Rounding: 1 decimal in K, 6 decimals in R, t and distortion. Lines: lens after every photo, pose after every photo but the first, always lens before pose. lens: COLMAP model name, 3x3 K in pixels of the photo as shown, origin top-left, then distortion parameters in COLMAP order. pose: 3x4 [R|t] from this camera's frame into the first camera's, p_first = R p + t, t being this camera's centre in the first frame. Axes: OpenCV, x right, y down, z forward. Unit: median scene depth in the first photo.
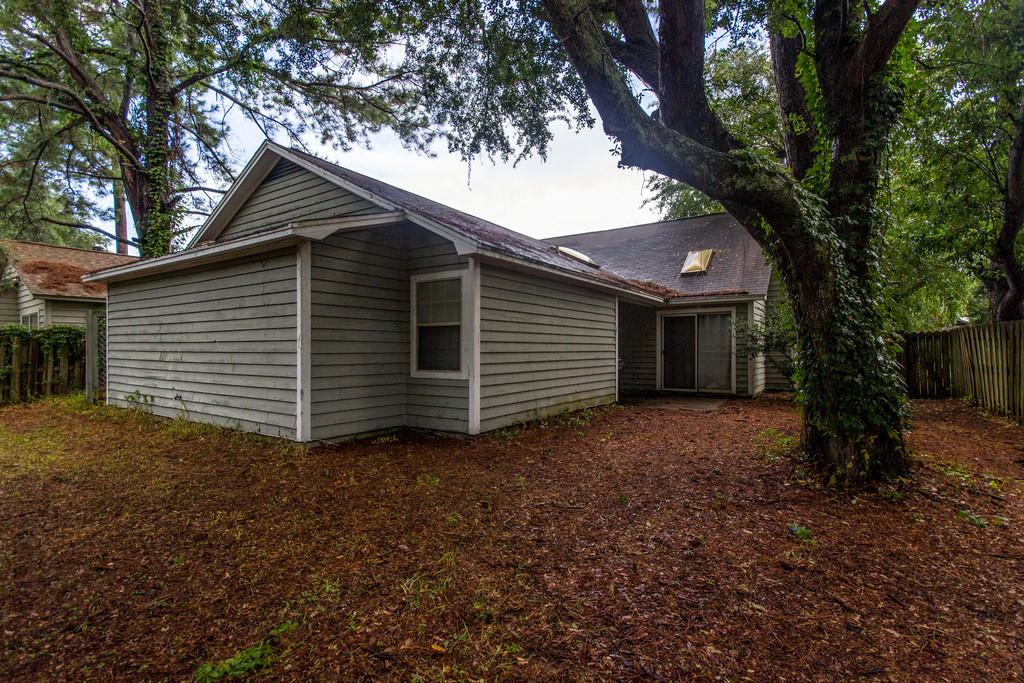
lens RADIAL K [[473.6, 0, 514.9], [0, 473.6, 346.8], [0, 0, 1]] dist [0.010345, -0.001307]
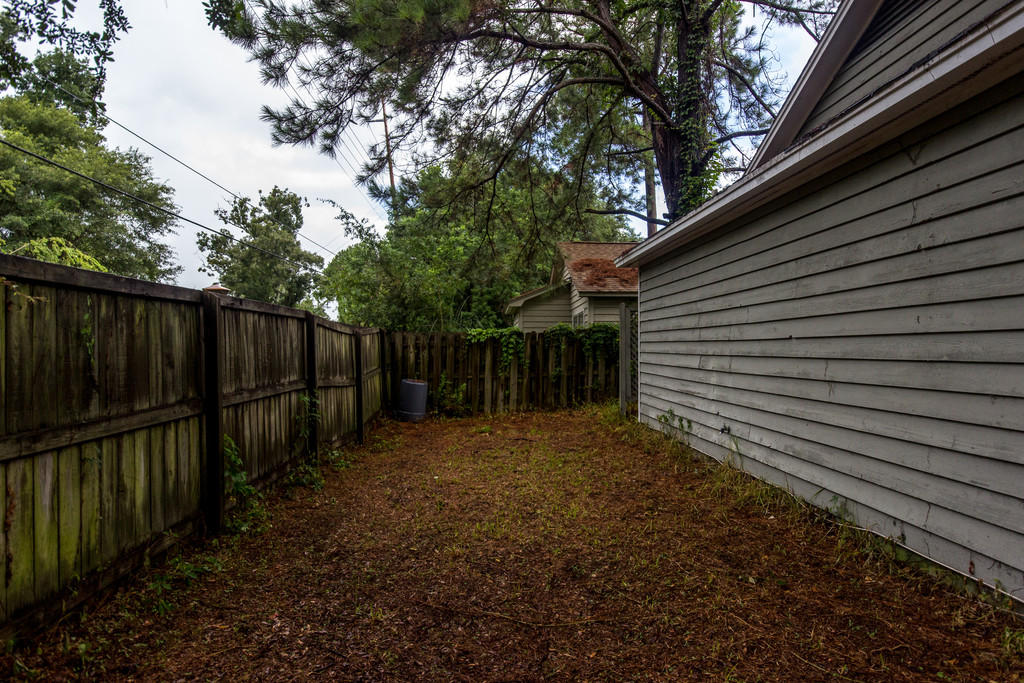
lens RADIAL K [[567.8, 0, 512.8], [0, 567.8, 344.9], [0, 0, 1]] dist [-0.000284, -0.000615]
pose [[0.597224, -0.004643, -0.802061, -0.209279], [0.000768, 0.999986, -0.005216, 0.000026], [0.802074, 0.002499, 0.597219, 0.251175]]
